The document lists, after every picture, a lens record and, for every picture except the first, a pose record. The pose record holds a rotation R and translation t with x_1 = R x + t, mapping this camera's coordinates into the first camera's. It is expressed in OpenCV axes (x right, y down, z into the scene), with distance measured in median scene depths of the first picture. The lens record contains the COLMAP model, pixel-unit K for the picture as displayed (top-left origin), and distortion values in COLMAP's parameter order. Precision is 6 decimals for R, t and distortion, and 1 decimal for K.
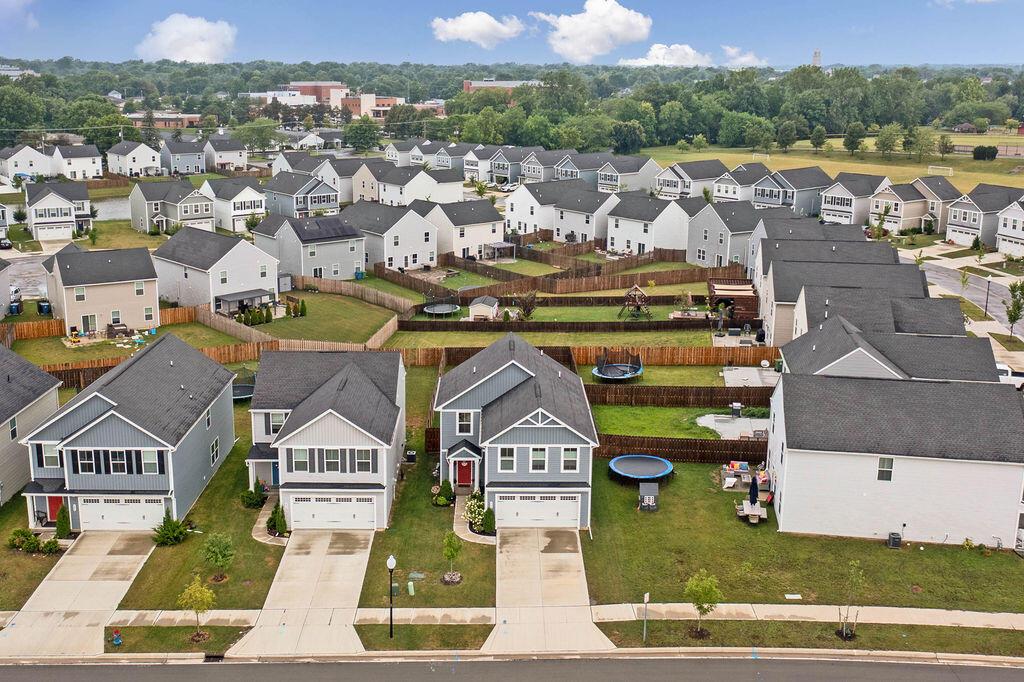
lens RADIAL K [[1094.3, 0, 567.1], [0, 1094.3, 340.4], [0, 0, 1]] dist [-0.000522, -0.005296]
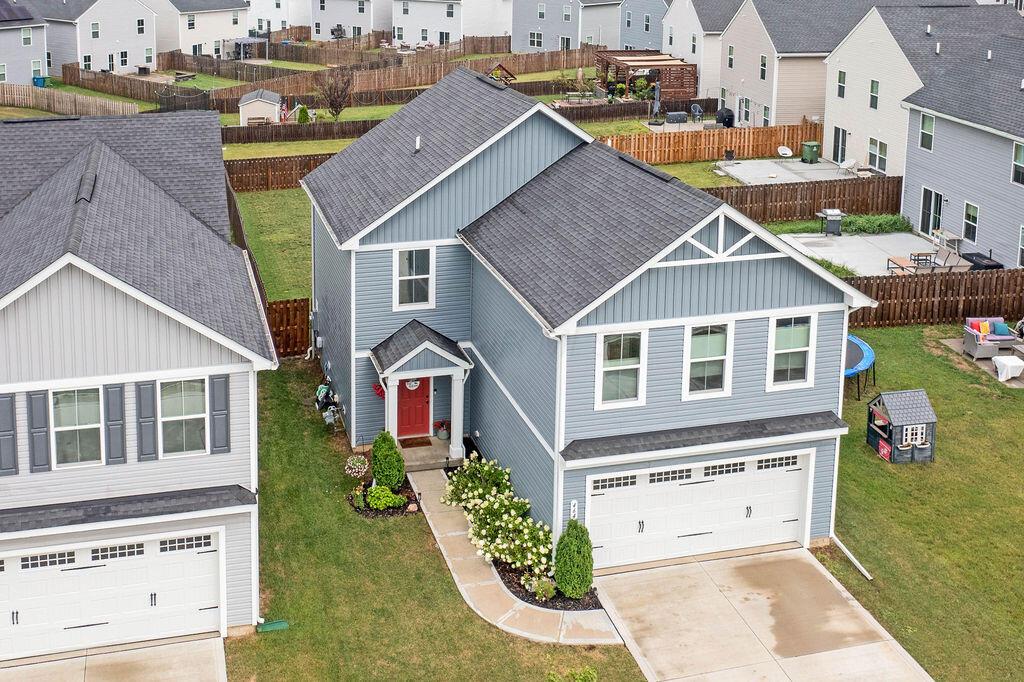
lens RADIAL K [[1158.0, 0, 476.7], [0, 1158.0, 117.0], [0, 0, 1]] dist [-0.009859, -0.000306]
pose [[0.979850, -0.048677, 0.193713, -0.108197], [0.062842, 0.995727, -0.067660, 0.035826], [-0.189592, 0.078470, 0.978722, 0.439338]]
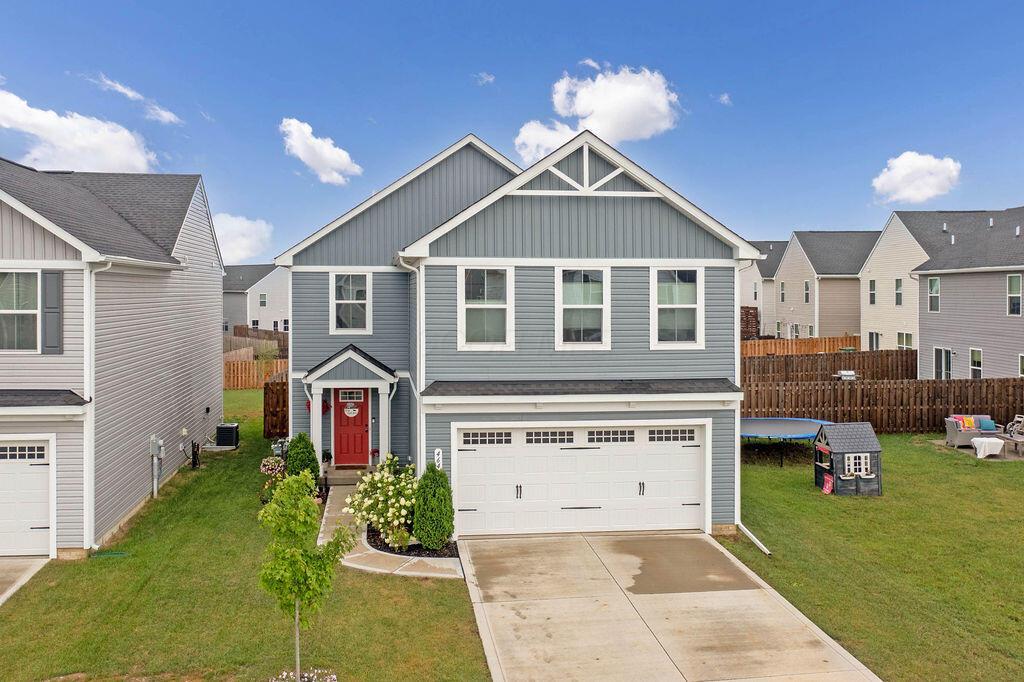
lens RADIAL K [[949.8, 0, 509.5], [0, 949.8, 293.9], [0, 0, 1]] dist [-0.008061, -0.001701]
pose [[0.996555, -0.028410, 0.077921, -0.046352], [0.045384, 0.973158, -0.225617, 0.112155], [-0.069420, 0.228376, 0.971095, 0.485608]]
